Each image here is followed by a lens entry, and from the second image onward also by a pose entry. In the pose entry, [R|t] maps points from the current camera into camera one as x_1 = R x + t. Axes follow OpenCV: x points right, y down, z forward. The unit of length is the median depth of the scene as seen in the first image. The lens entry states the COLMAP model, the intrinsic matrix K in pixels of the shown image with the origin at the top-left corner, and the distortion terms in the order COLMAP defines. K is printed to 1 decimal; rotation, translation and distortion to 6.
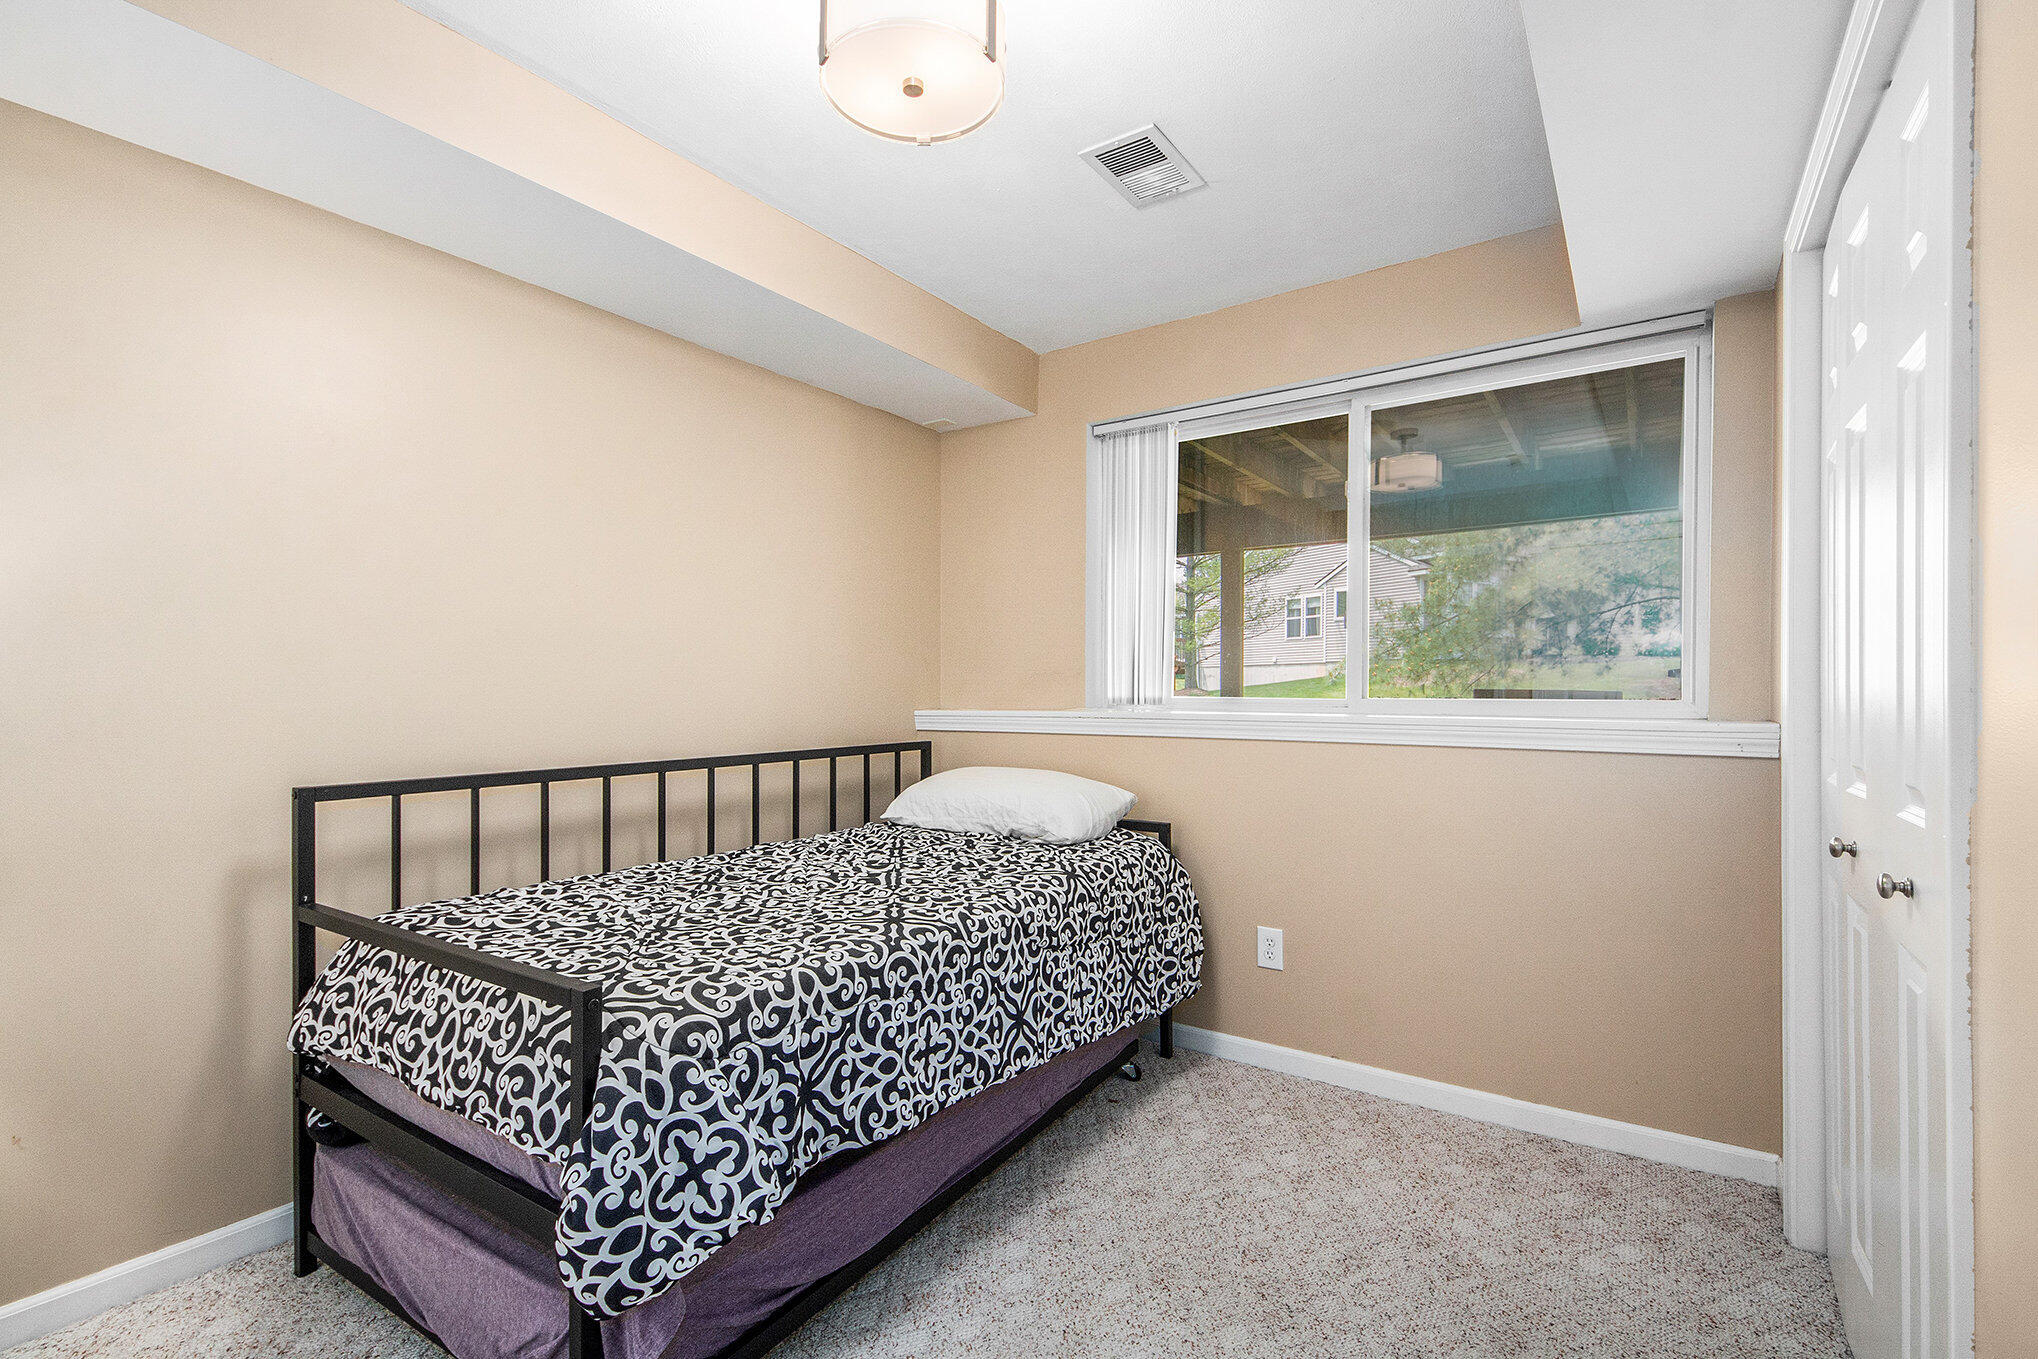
lens RADIAL K [[931.4, 0, 1020.2], [0, 931.4, 683.1], [0, 0, 1]] dist [0.001585, -0.004698]
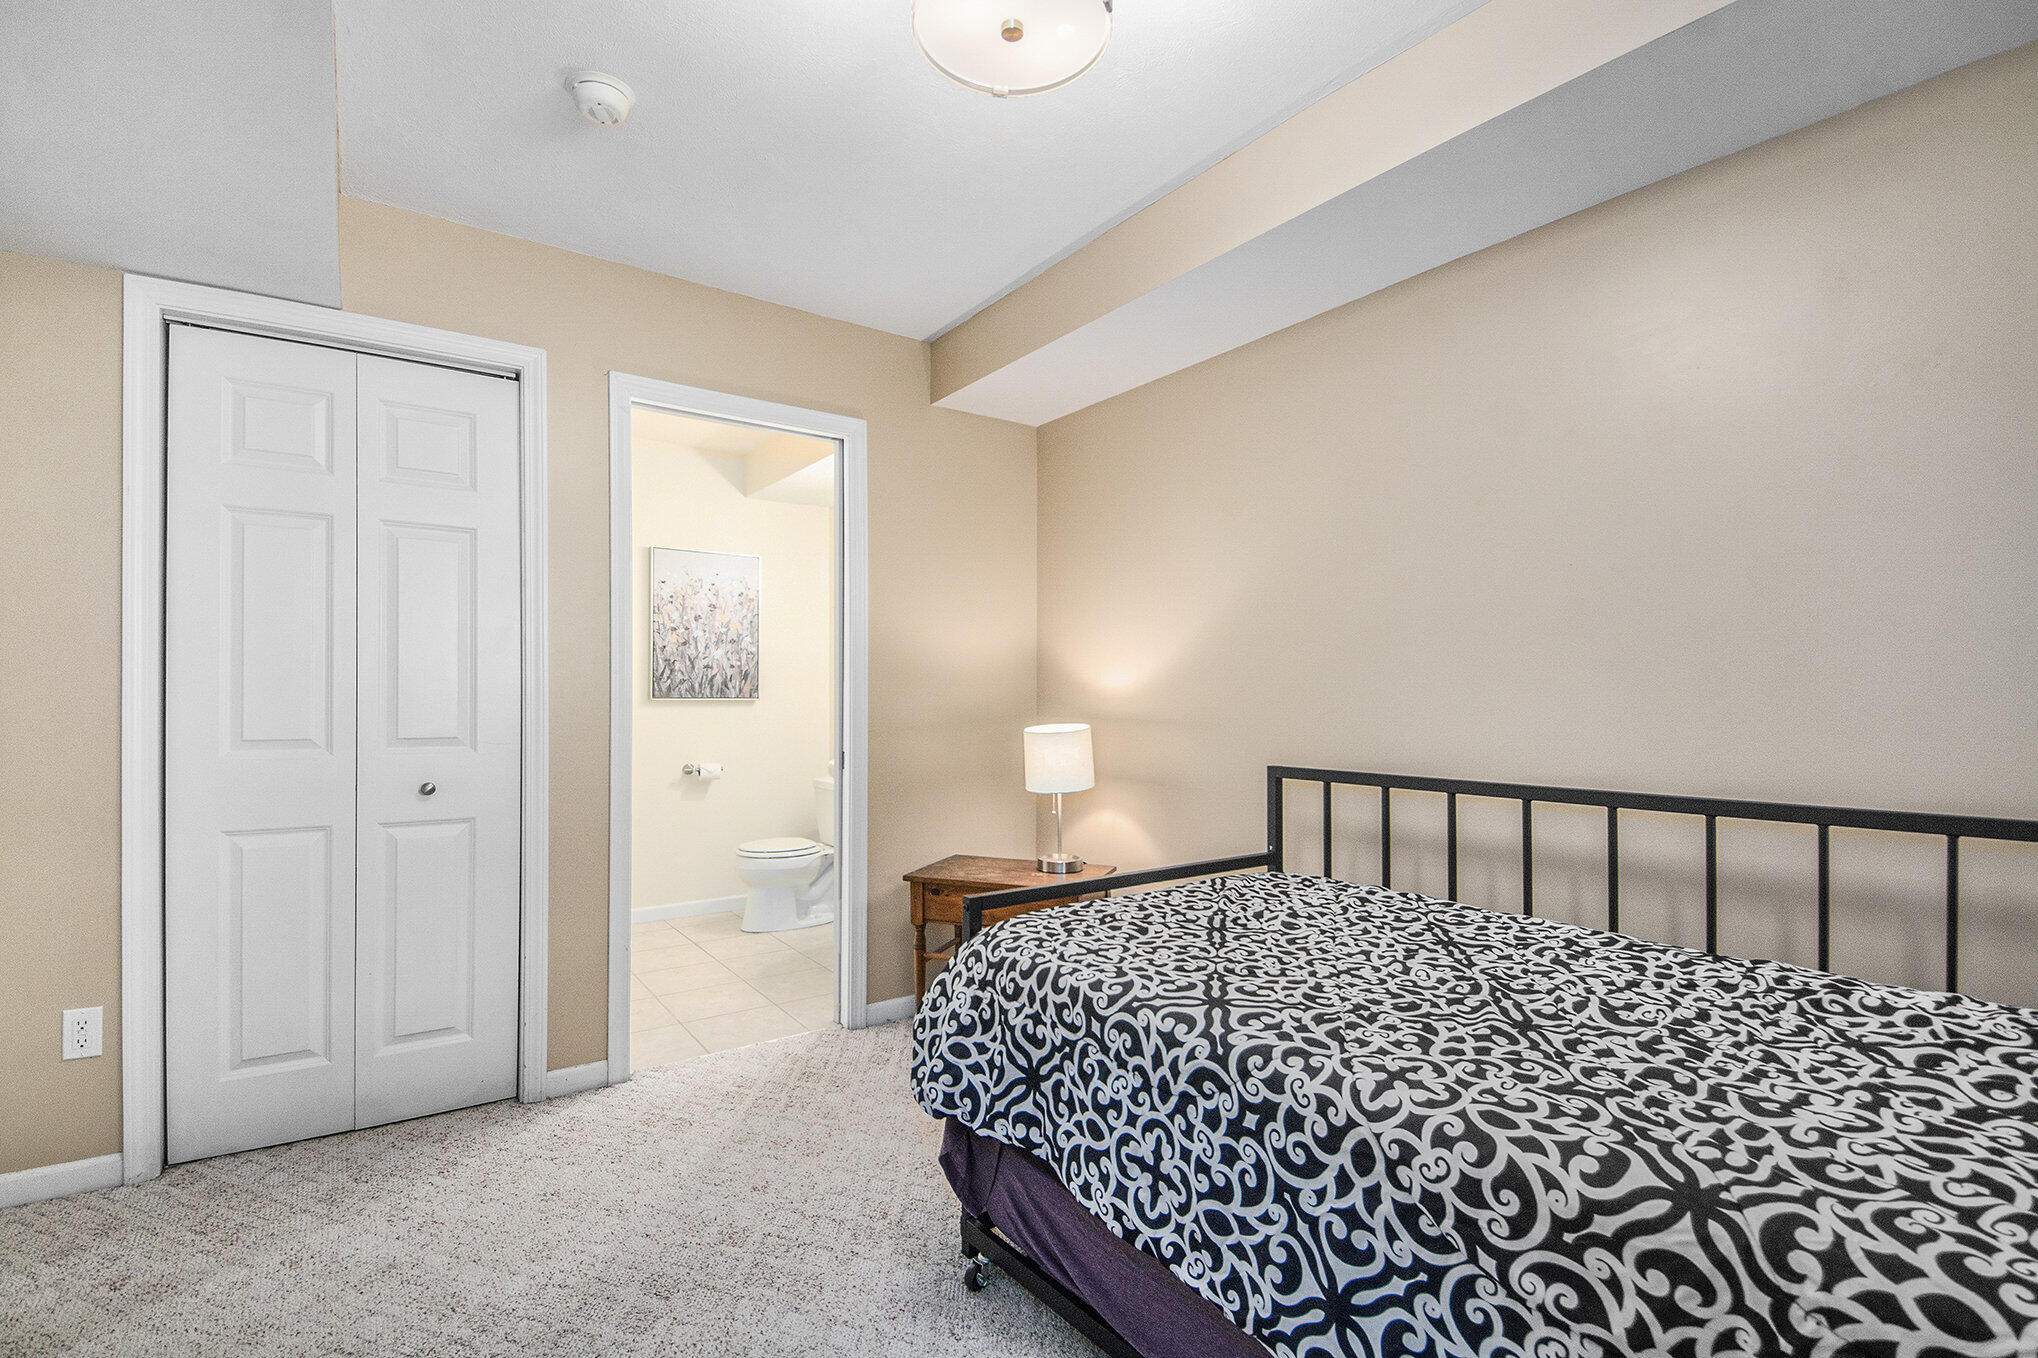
lens RADIAL K [[931.4, 0, 1020.8], [0, 931.4, 688.0], [0, 0, 1]] dist [0.001585, -0.004698]
pose [[-0.352455, -0.004569, -0.935818, 0.636008], [0.006497, 0.999952, -0.007329, 0.005779], [0.935806, -0.008663, -0.352408, 1.140505]]
